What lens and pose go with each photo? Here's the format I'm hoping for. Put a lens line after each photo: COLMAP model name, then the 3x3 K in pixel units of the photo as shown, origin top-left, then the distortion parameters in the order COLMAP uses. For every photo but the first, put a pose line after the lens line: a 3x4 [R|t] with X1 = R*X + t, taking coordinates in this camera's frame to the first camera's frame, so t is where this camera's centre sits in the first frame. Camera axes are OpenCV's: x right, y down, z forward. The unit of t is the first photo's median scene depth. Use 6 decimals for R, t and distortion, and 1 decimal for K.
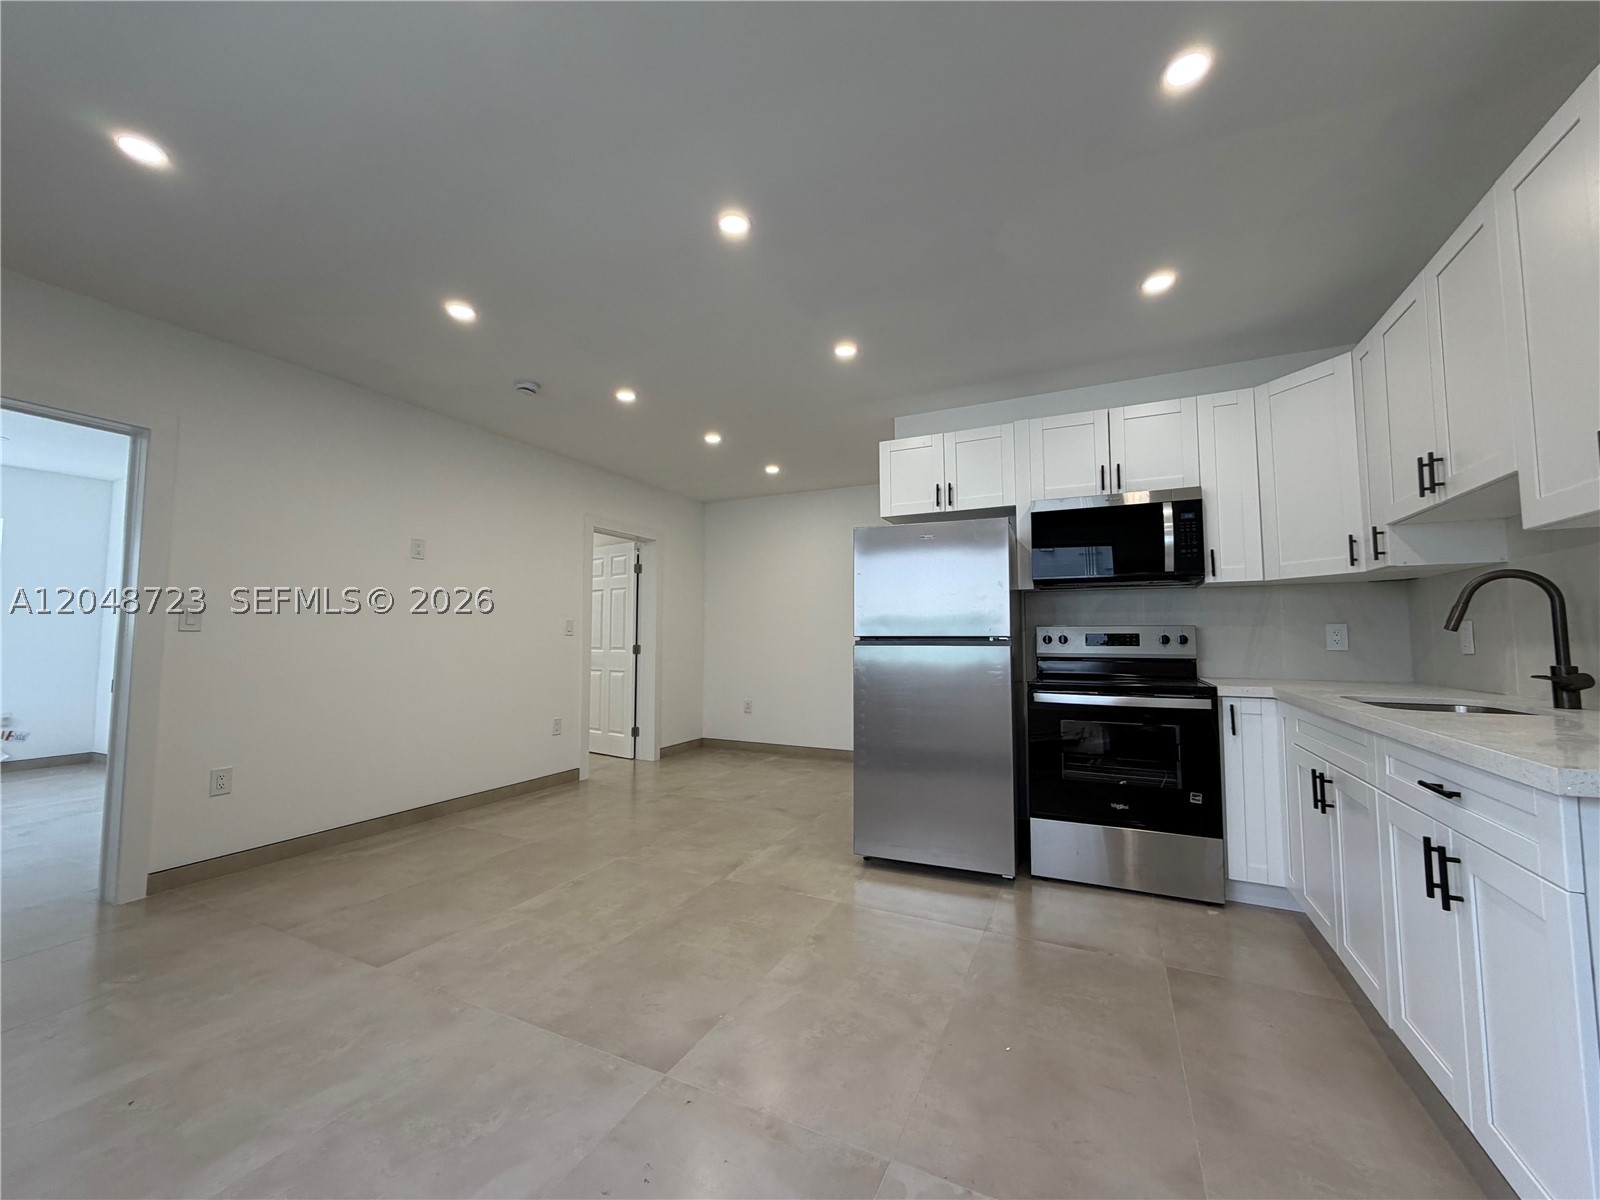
lens RADIAL K [[636.6, 0, 802.4], [0, 636.6, 592.1], [0, 0, 1]] dist [-0.000322, 0.001037]
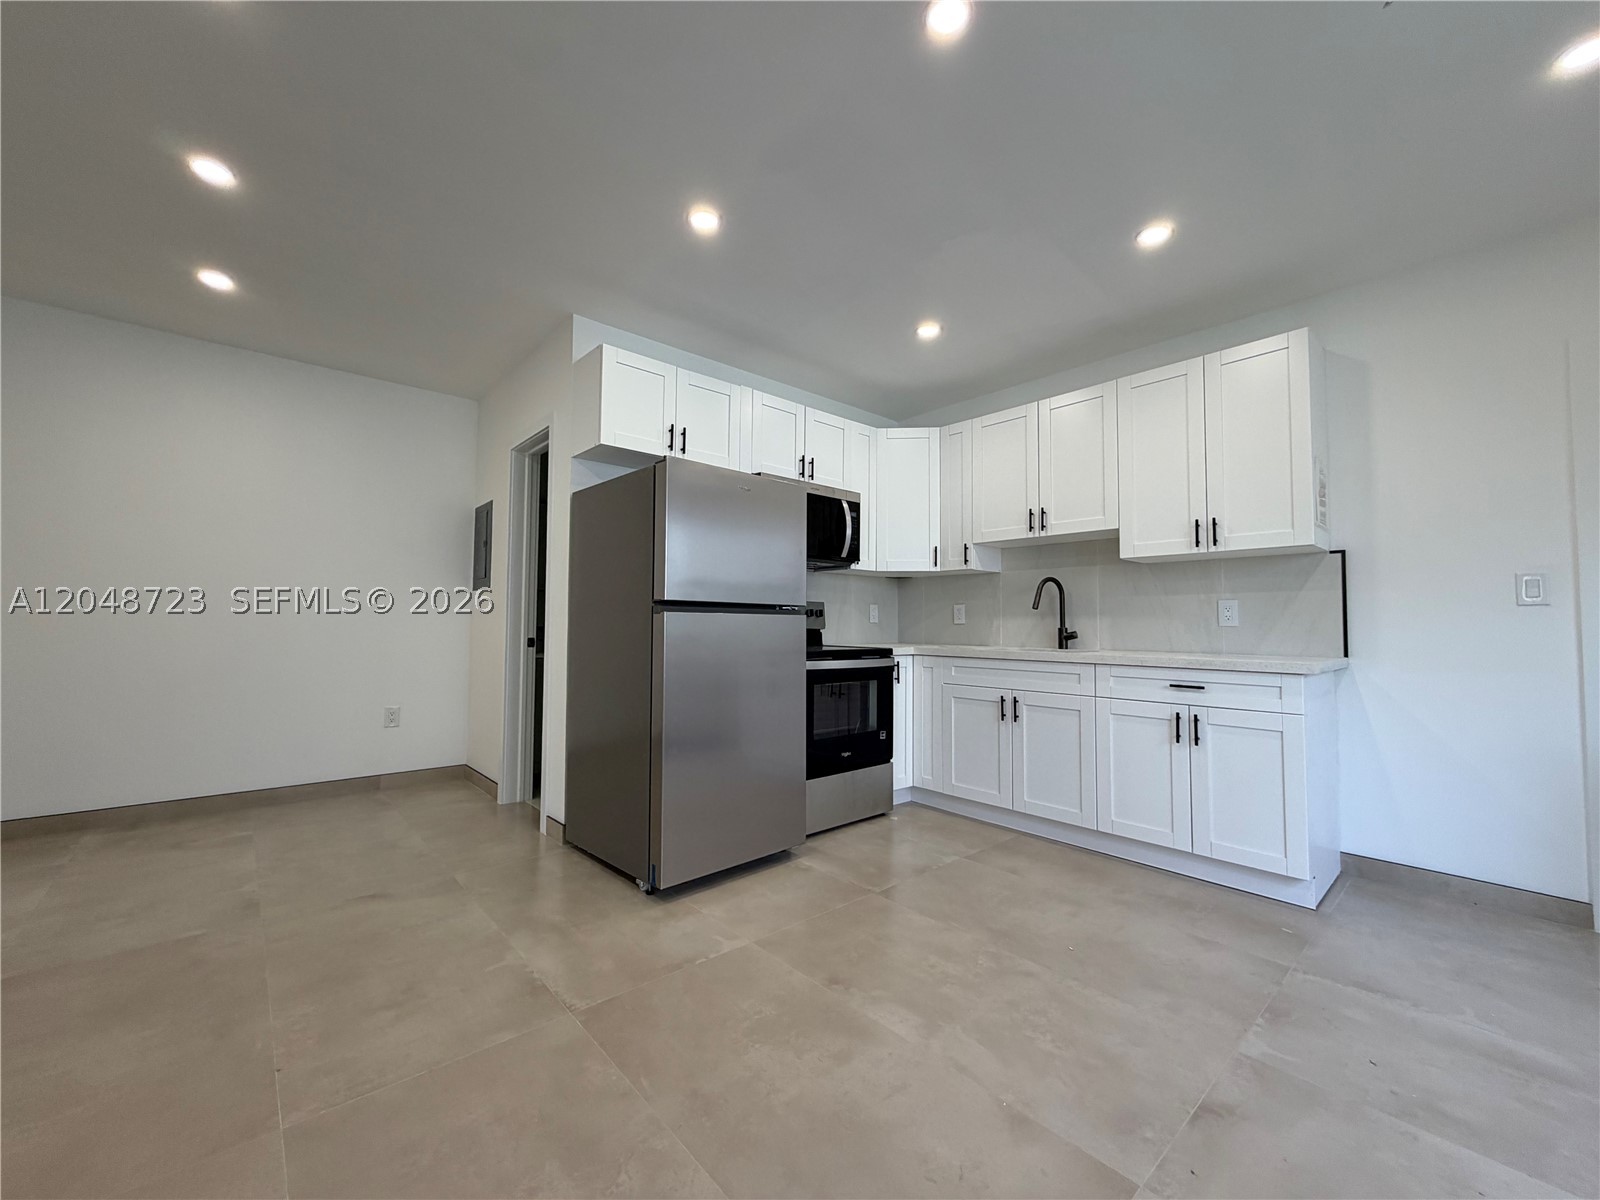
lens RADIAL K [[636.6, 0, 783.9], [0, 636.6, 593.0], [0, 0, 1]] dist [-0.000322, 0.001037]
pose [[0.396134, 0.048124, 0.916931, -0.648168], [-0.077531, 0.996812, -0.018822, 0.075185], [-0.914914, -0.063635, 0.398602, 0.675874]]
